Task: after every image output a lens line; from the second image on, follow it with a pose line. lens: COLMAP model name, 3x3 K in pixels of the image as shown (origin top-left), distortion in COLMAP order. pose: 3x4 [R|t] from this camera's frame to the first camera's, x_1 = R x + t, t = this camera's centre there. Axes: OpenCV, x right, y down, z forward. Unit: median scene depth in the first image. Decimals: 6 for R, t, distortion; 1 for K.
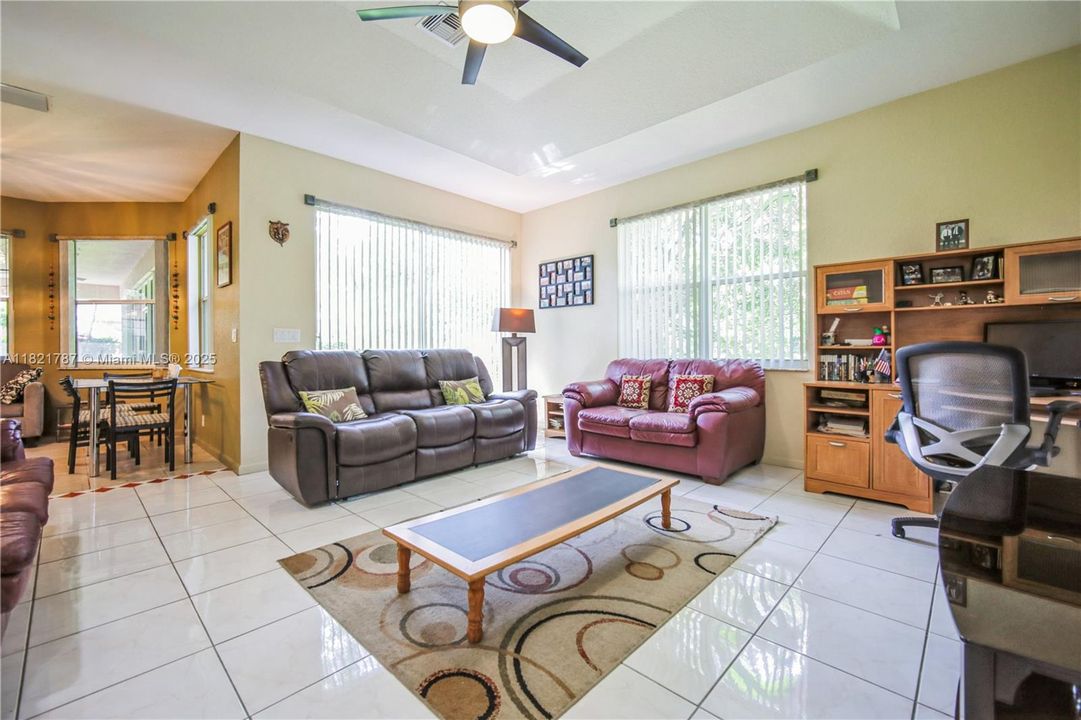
lens RADIAL K [[455.5, 0, 544.0], [0, 455.5, 354.4], [0, 0, 1]] dist [0.001442, -0.000531]
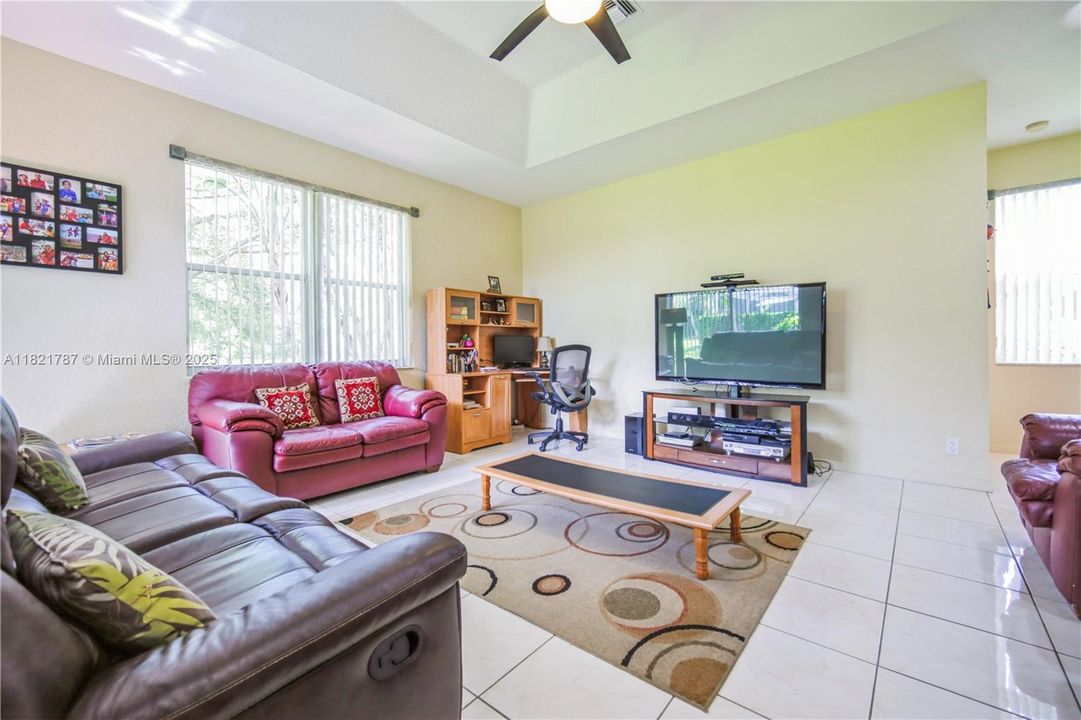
lens RADIAL K [[455.5, 0, 537.8], [0, 455.5, 354.3], [0, 0, 1]] dist [0.001442, -0.000531]
pose [[-0.059652, -0.011070, 0.998158, -0.835988], [0.024214, 0.999628, 0.012534, -0.010187], [-0.997926, 0.024917, -0.059362, 0.901620]]
